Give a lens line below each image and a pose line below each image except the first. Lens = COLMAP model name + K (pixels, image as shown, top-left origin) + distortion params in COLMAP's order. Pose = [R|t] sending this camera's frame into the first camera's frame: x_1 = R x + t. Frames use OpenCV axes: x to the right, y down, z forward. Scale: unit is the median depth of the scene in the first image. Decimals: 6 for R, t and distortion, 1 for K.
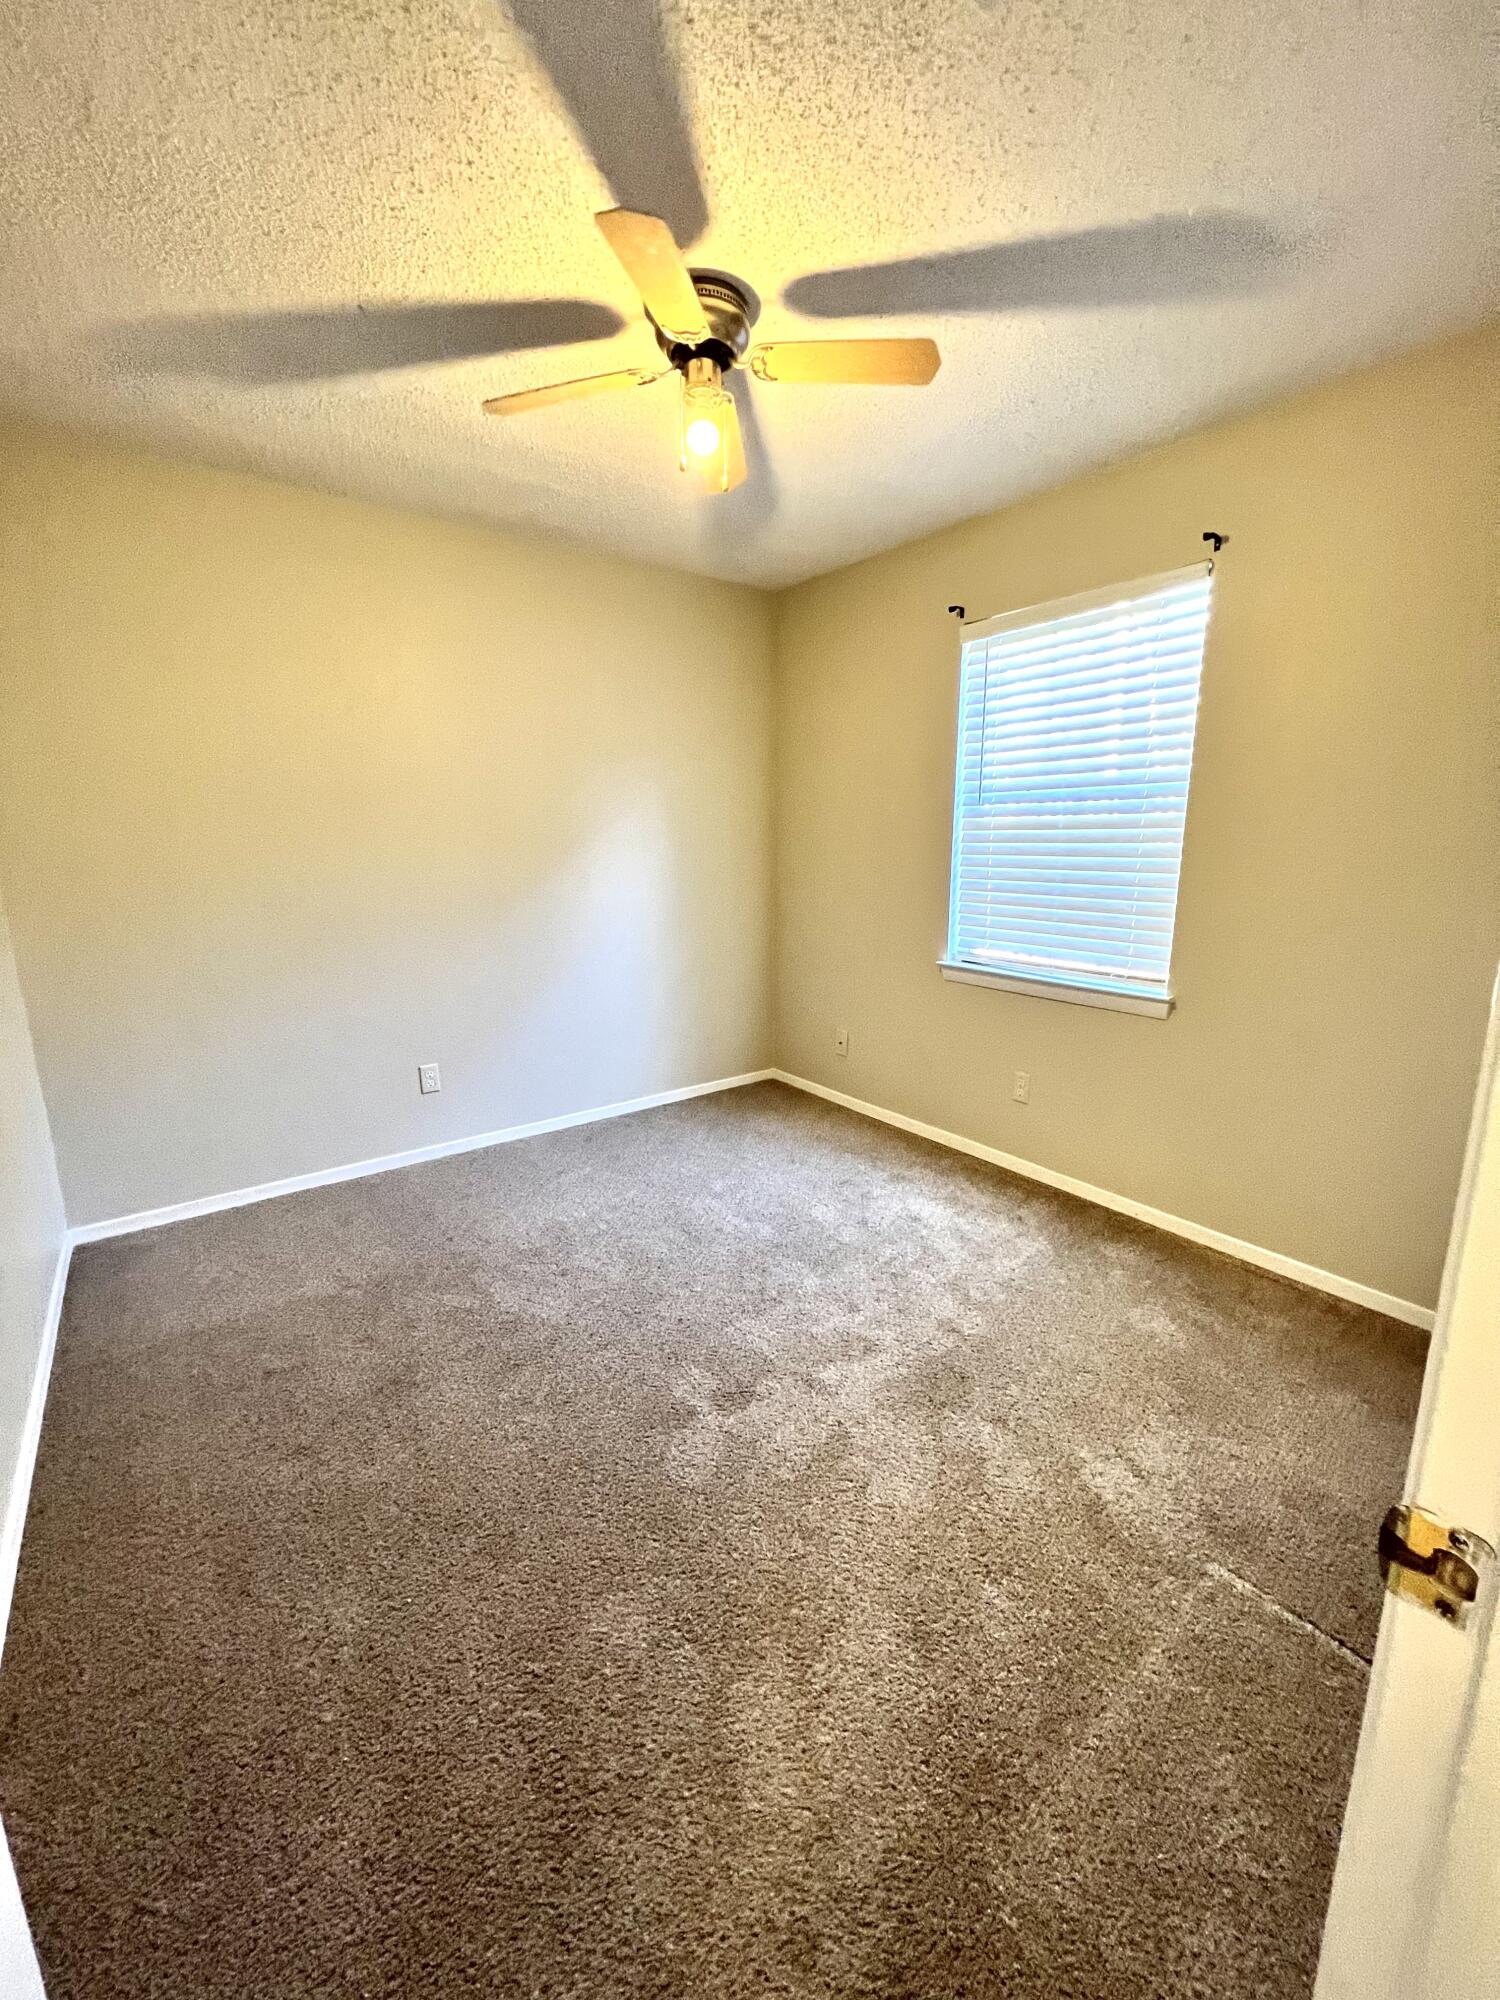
lens RADIAL K [[789.4, 0, 750.0], [0, 789.4, 1000.0], [0, 0, 1]] dist [-0.000199, 0.000002]
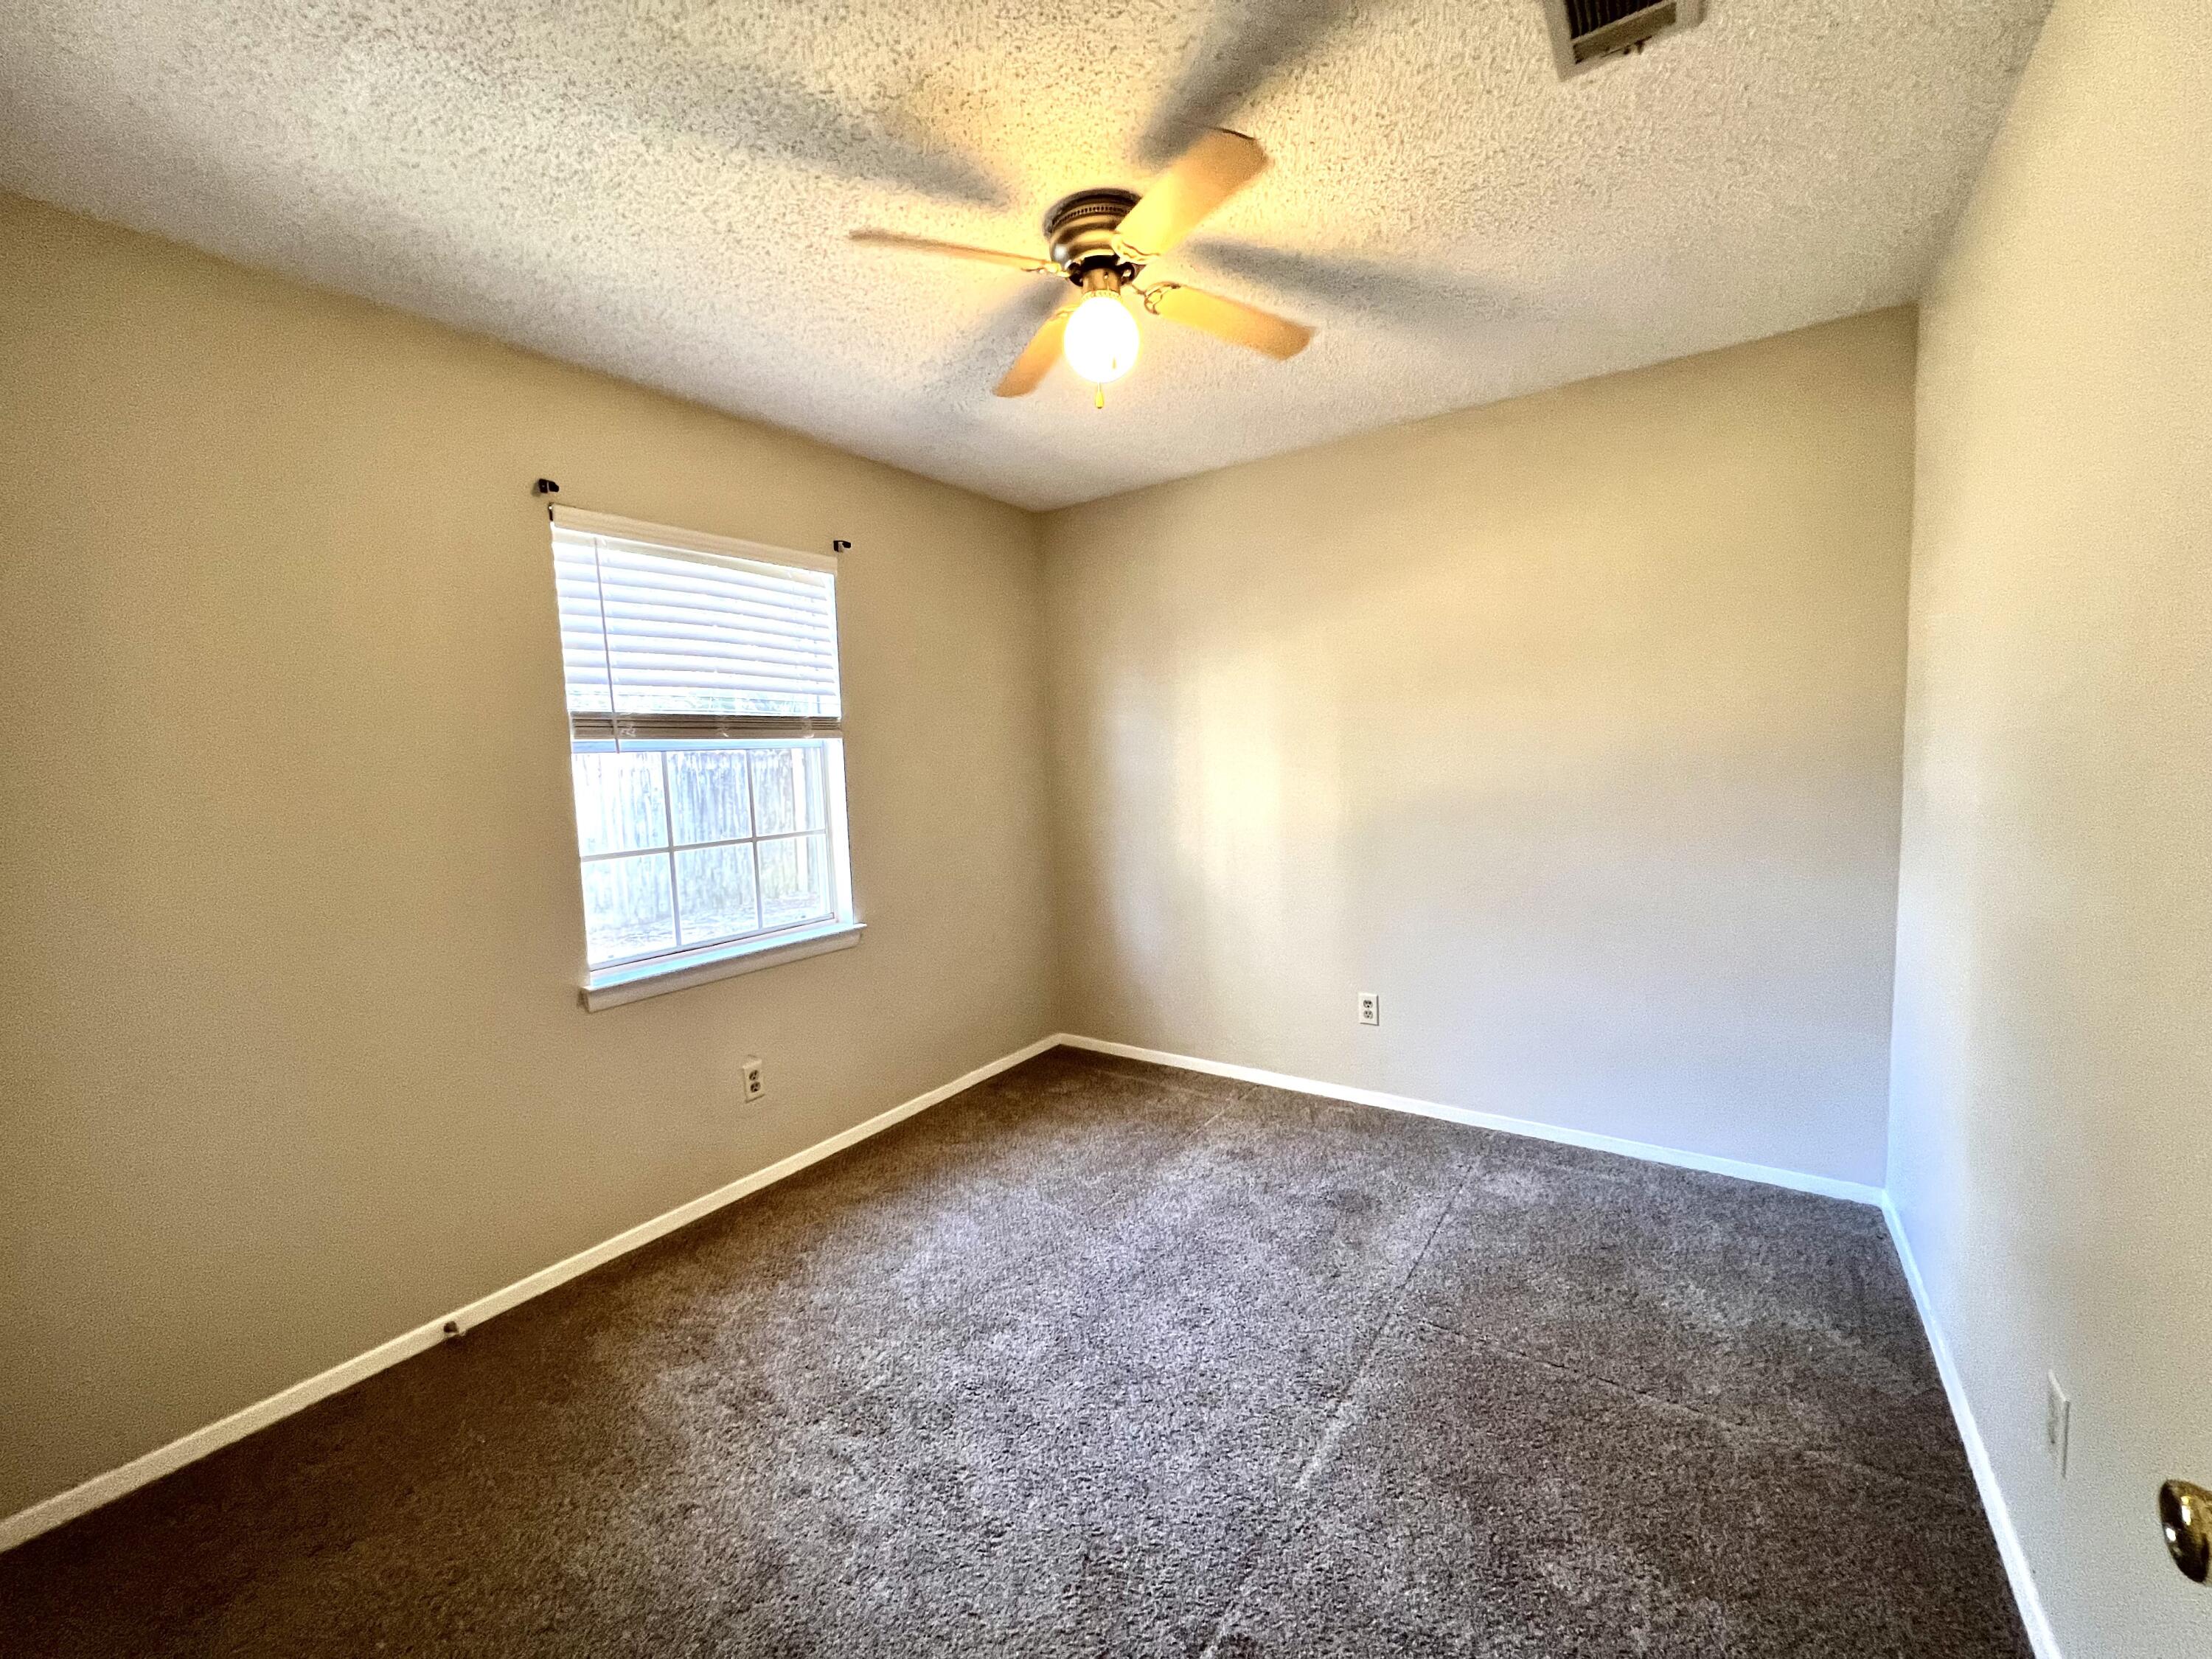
lens RADIAL K [[883.1, 0, 1101.4], [0, 883.1, 826.1], [0, 0, 1]] dist [0.000777, -0.000078]
pose [[-0.306500, -0.046729, 0.950723, -0.710276], [0.247503, 0.960527, 0.127003, -0.197614], [-0.919130, 0.274233, -0.282836, 0.946728]]
